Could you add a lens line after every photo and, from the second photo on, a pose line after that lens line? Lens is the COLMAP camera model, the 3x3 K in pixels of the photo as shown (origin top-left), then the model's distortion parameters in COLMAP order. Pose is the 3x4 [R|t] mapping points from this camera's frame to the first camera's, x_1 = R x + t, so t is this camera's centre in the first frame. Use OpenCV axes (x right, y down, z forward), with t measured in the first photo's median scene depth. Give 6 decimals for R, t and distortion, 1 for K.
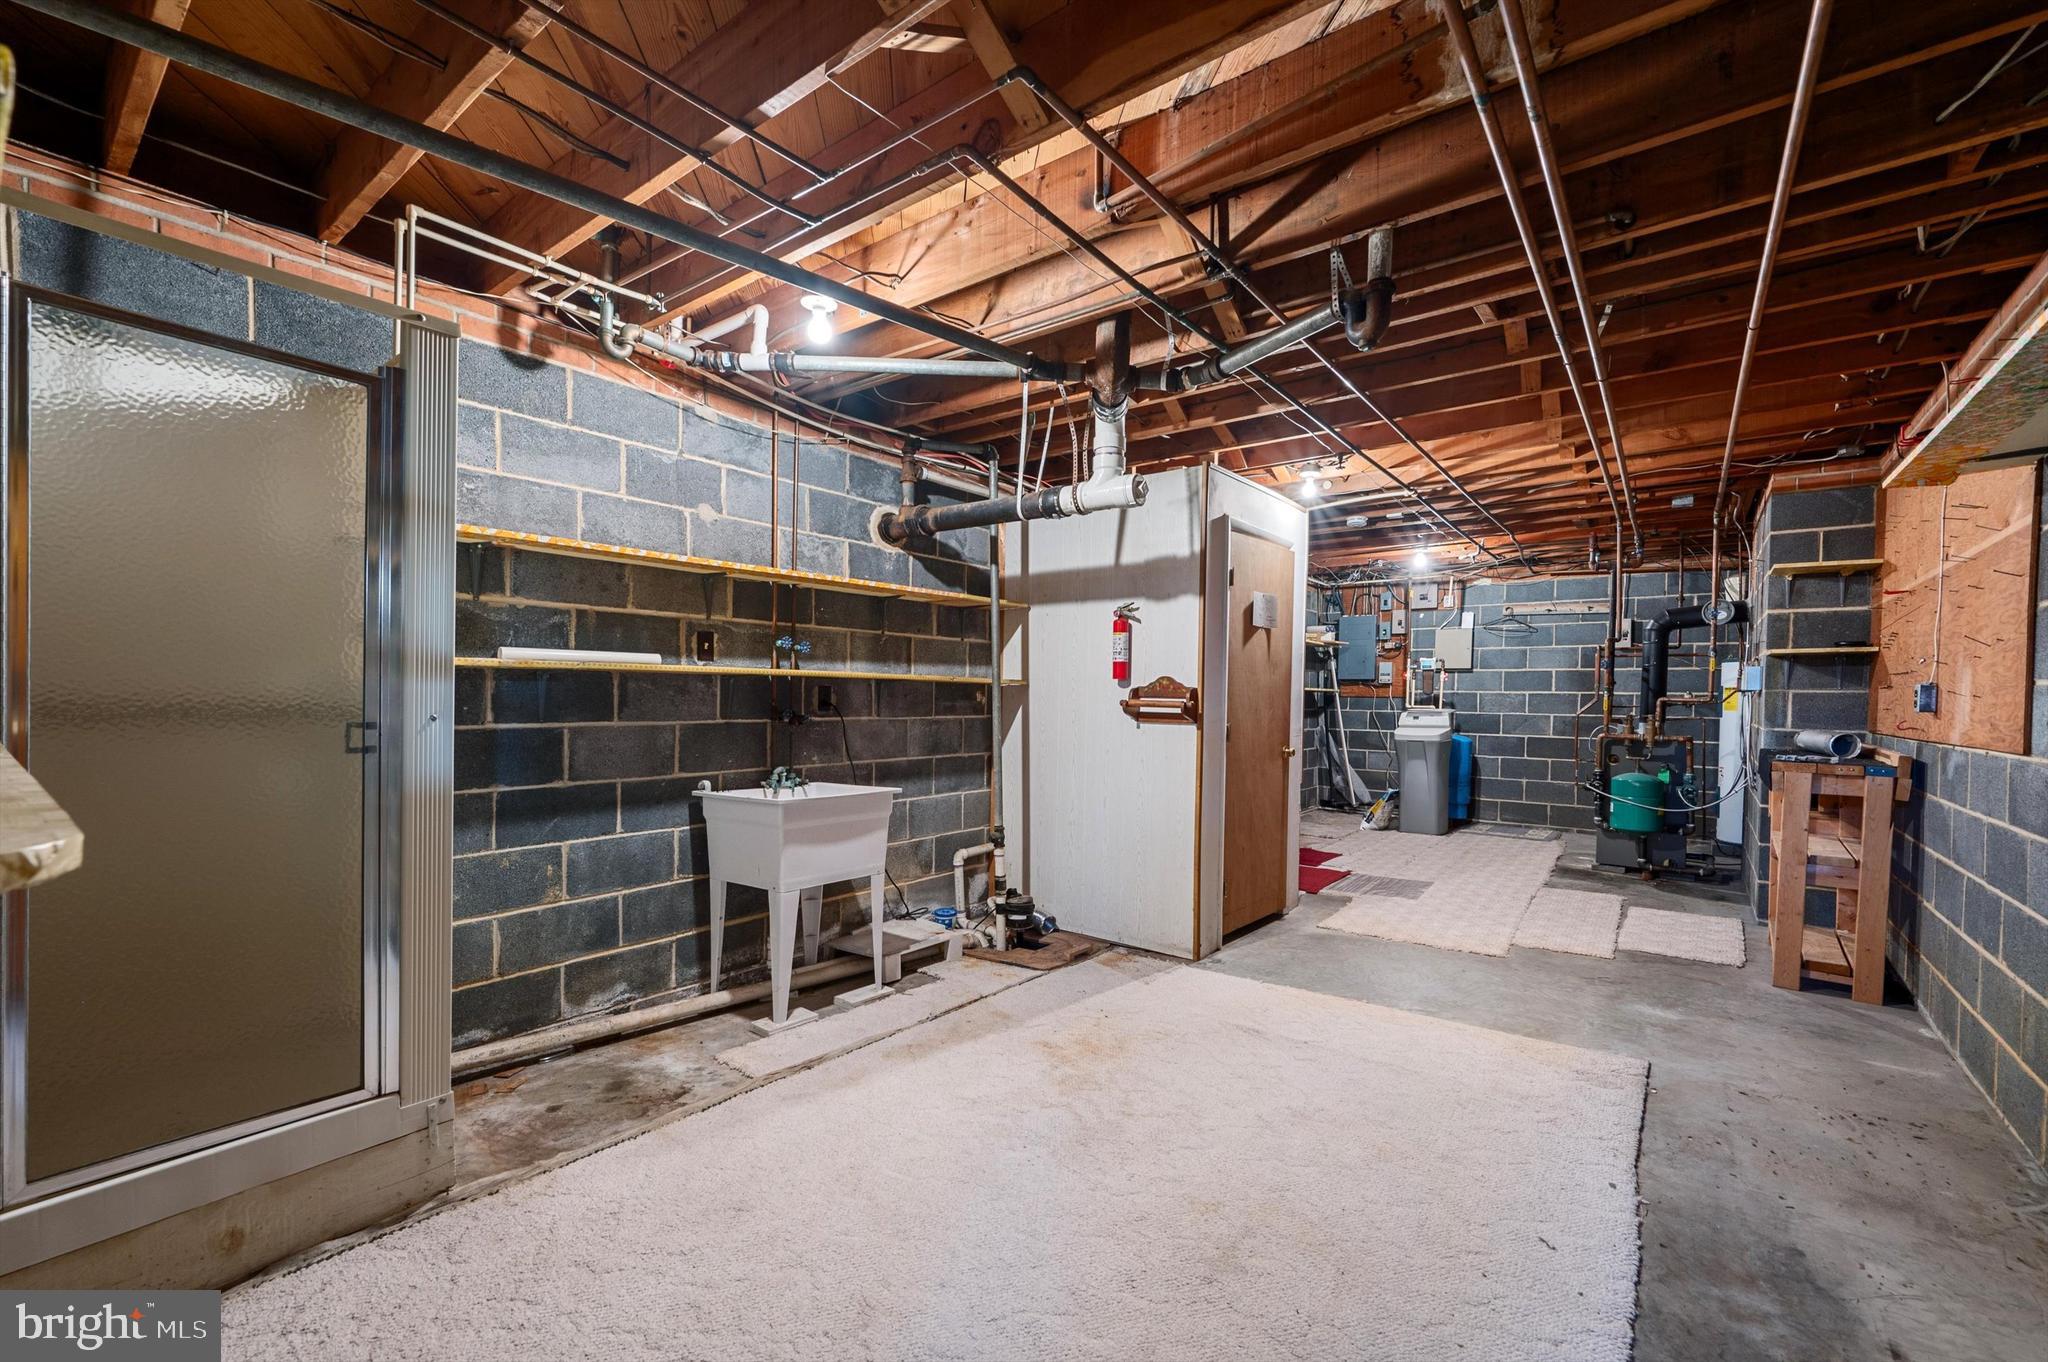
lens RADIAL K [[825.2, 0, 1035.5], [0, 825.2, 703.5], [0, 0, 1]] dist [0.001676, -0.000794]
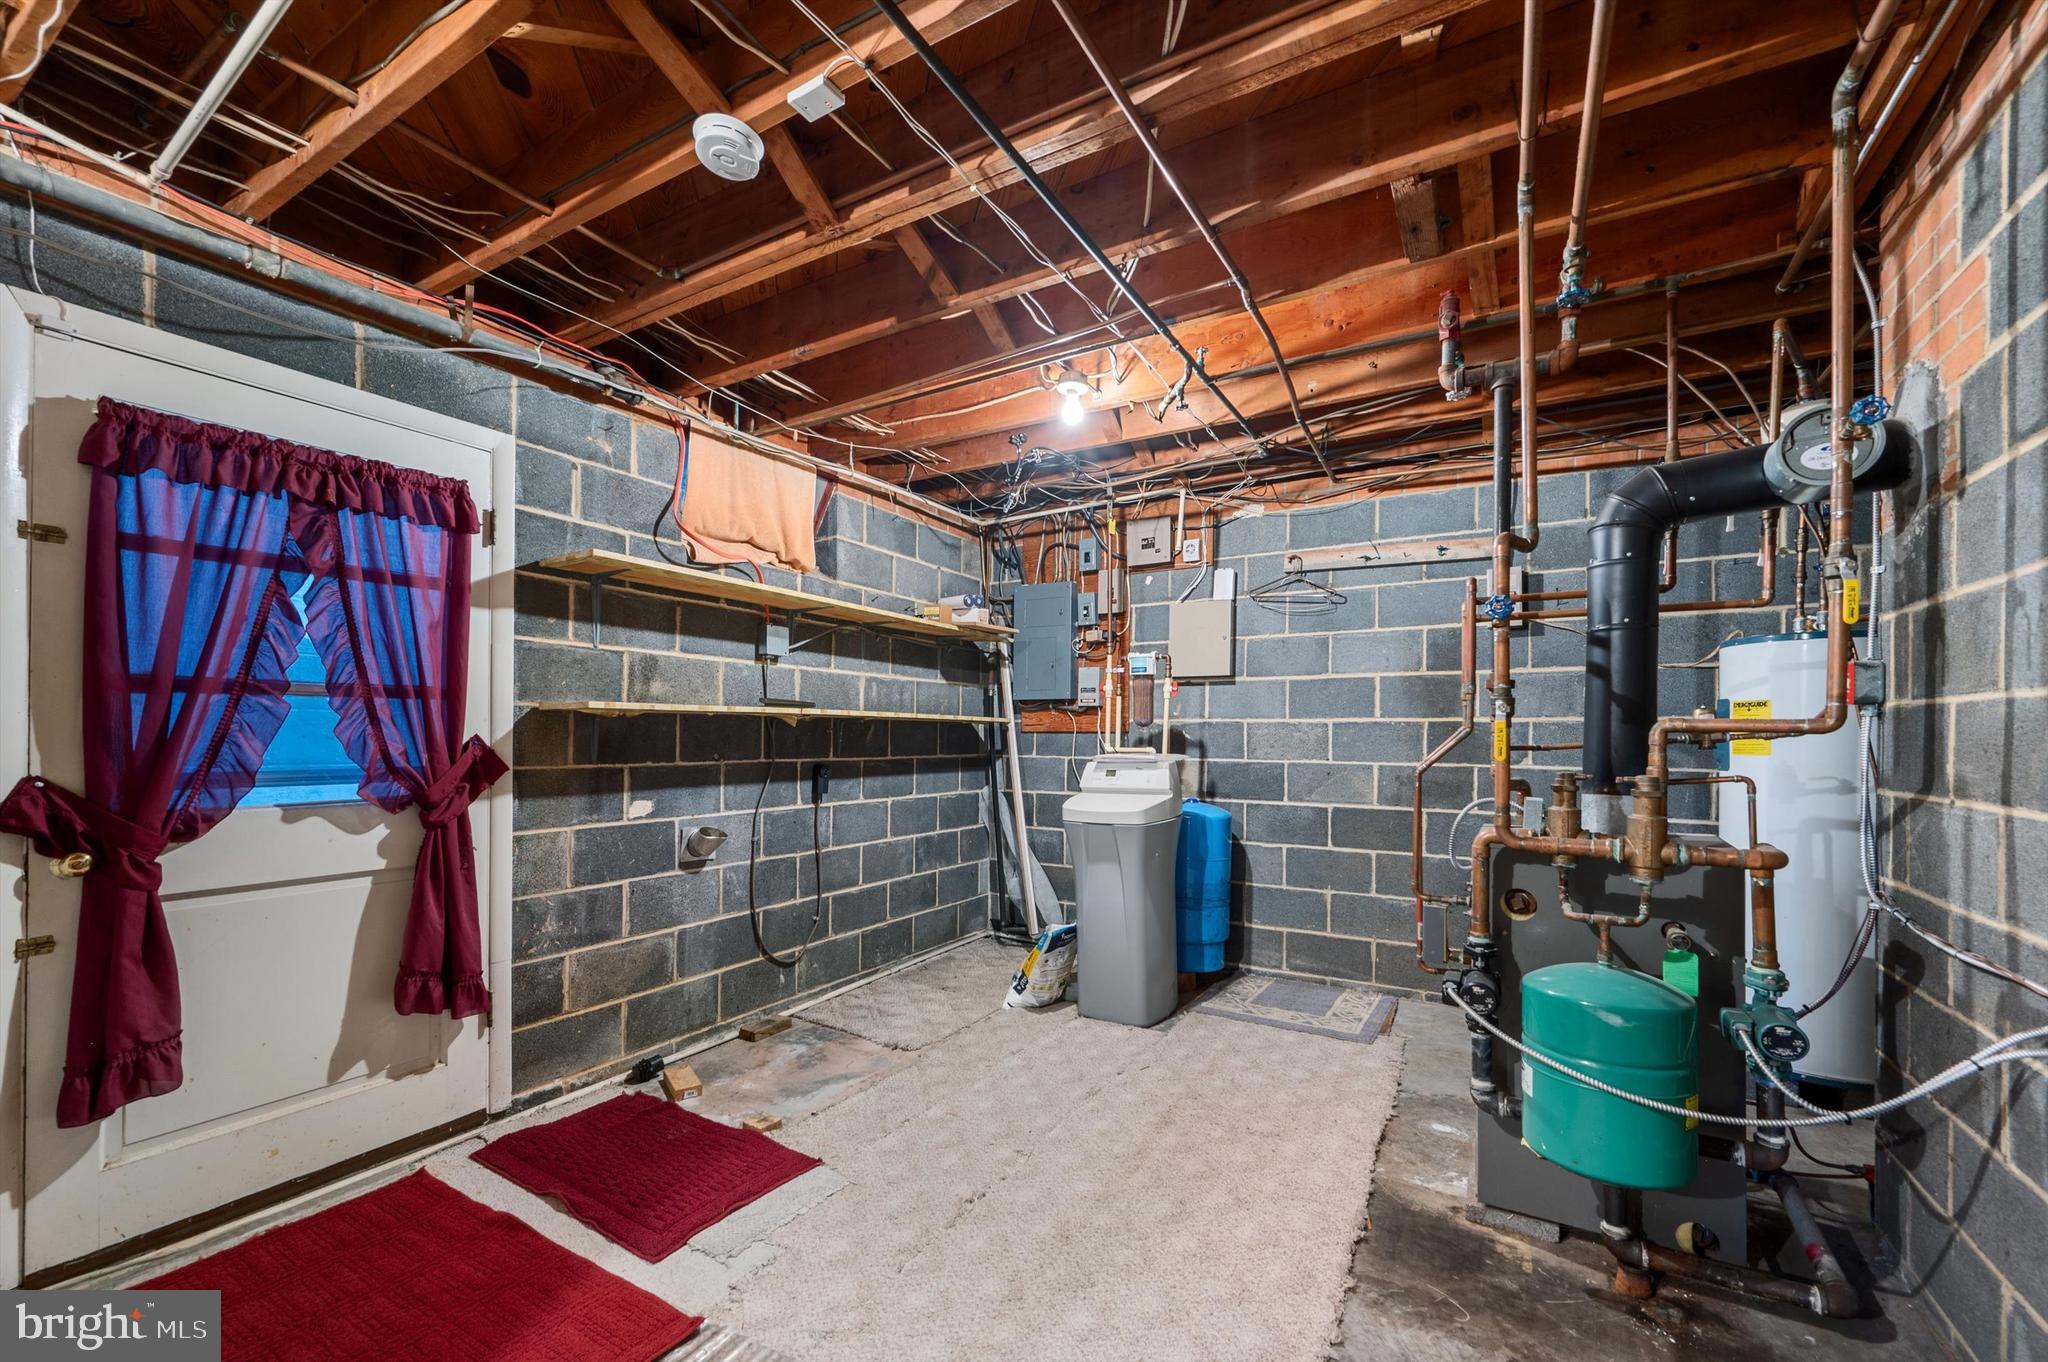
lens RADIAL K [[825.2, 0, 1007.3], [0, 825.2, 725.0], [0, 0, 1]] dist [0.001676, -0.000794]
pose [[0.993887, -0.005144, 0.110281, 0.339457], [0.007631, 0.999726, -0.022144, -0.000761], [-0.110137, 0.022851, 0.993654, 0.512451]]
